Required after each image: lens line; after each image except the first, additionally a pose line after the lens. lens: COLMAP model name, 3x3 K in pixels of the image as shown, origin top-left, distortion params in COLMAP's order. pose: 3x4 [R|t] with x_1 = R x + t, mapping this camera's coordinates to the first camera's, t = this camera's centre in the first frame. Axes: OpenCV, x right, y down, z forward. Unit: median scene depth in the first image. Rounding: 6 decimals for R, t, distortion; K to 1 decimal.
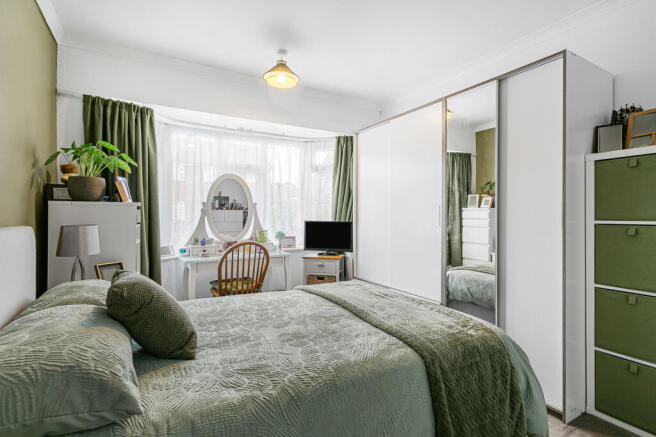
lens RADIAL K [[317.3, 0, 328.5], [0, 317.3, 217.9], [0, 0, 1]] dist [0.000701, 0.001435]
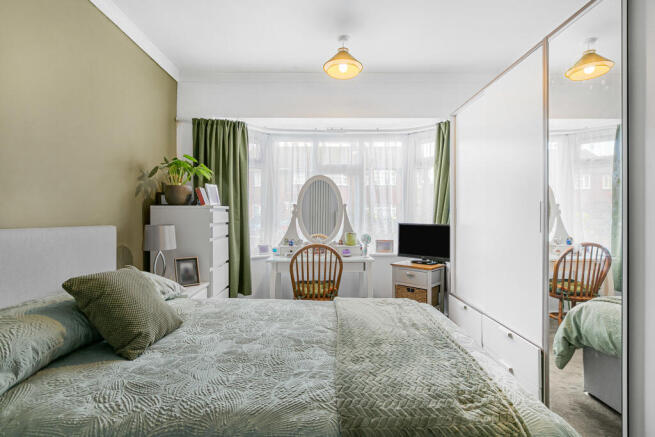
lens RADIAL K [[316.8, 0, 328.4], [0, 316.8, 218.3], [0, 0, 1]] dist [0.000701, 0.001435]
pose [[0.871733, 0.001808, -0.489977, 0.238464], [-0.003519, 0.999991, -0.002571, -0.001836], [0.489968, 0.003965, 0.871731, 0.165697]]
